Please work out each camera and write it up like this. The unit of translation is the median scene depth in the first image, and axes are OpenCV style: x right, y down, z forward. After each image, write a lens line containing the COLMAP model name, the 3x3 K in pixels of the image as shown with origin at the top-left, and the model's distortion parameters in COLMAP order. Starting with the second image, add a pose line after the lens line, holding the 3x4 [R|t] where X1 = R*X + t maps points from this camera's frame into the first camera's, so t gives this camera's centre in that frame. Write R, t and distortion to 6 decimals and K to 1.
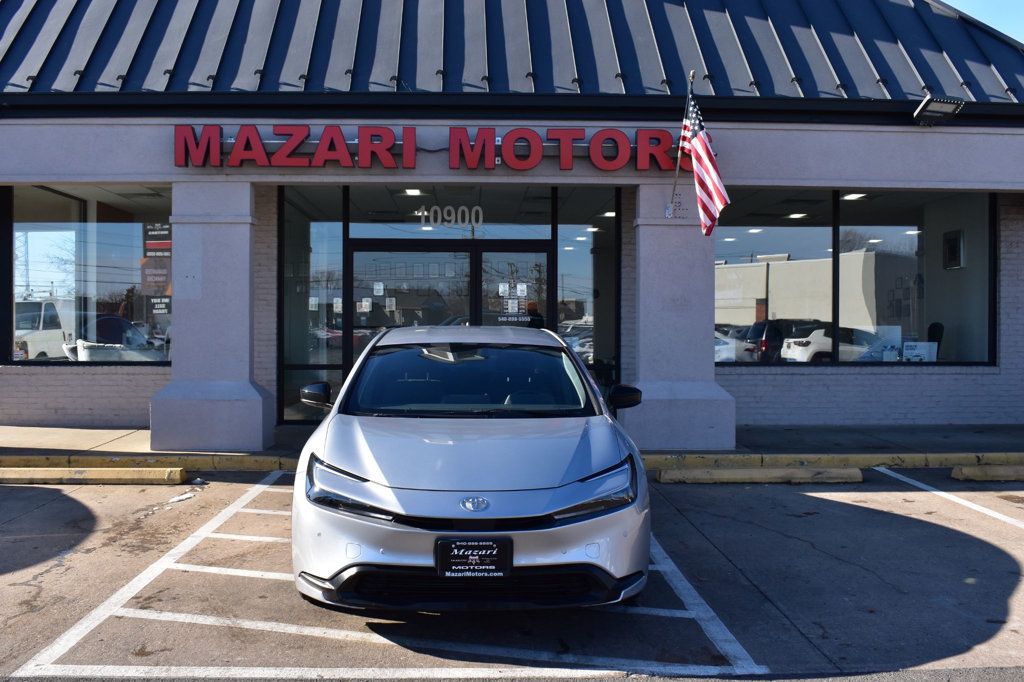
lens RADIAL K [[1048.5, 0, 510.0], [0, 1048.5, 343.2], [0, 0, 1]] dist [-0.072802, 0.000000]
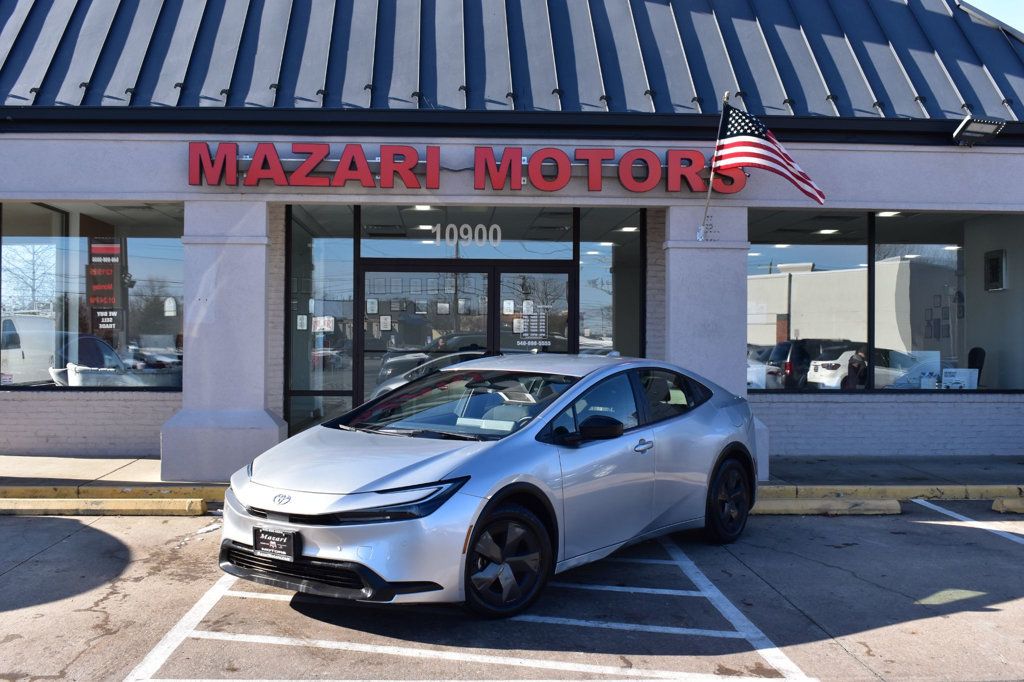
lens RADIAL K [[1206.6, 0, 505.9], [0, 1206.6, 340.1], [0, 0, 1]] dist [-0.059948, 0.000000]
pose [[0.999912, 0.003326, 0.012844, -0.041080], [-0.003100, 0.999841, -0.017585, -0.007684], [-0.012900, 0.017544, 0.999763, -0.108150]]
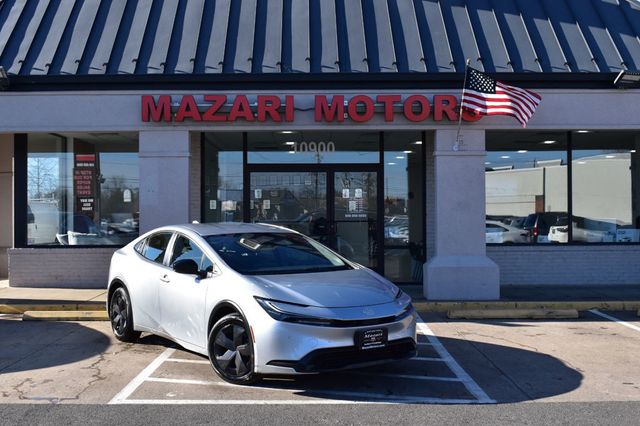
lens RADIAL K [[830.8, 0, 315.8], [0, 830.8, 210.9], [0, 0, 1]] dist [-0.041890, 0.000000]
pose [[0.999330, -0.007417, -0.035832, -0.012240], [0.006565, 0.999694, -0.023839, -0.001697], [0.035998, 0.023587, 0.999073, -0.241794]]
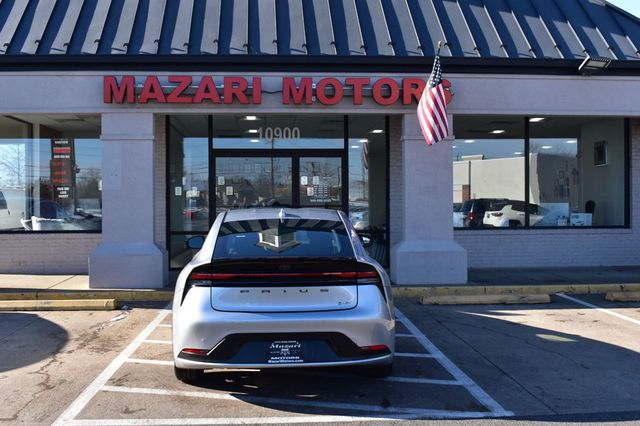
lens RADIAL K [[708.9, 0, 317.9], [0, 708.9, 213.0], [0, 0, 1]] dist [-0.067658, 0.000000]
pose [[0.999341, -0.008262, 0.035333, -0.043267], [0.008385, 0.999959, -0.003332, -0.001470], [-0.035304, 0.003626, 0.999370, -0.046710]]
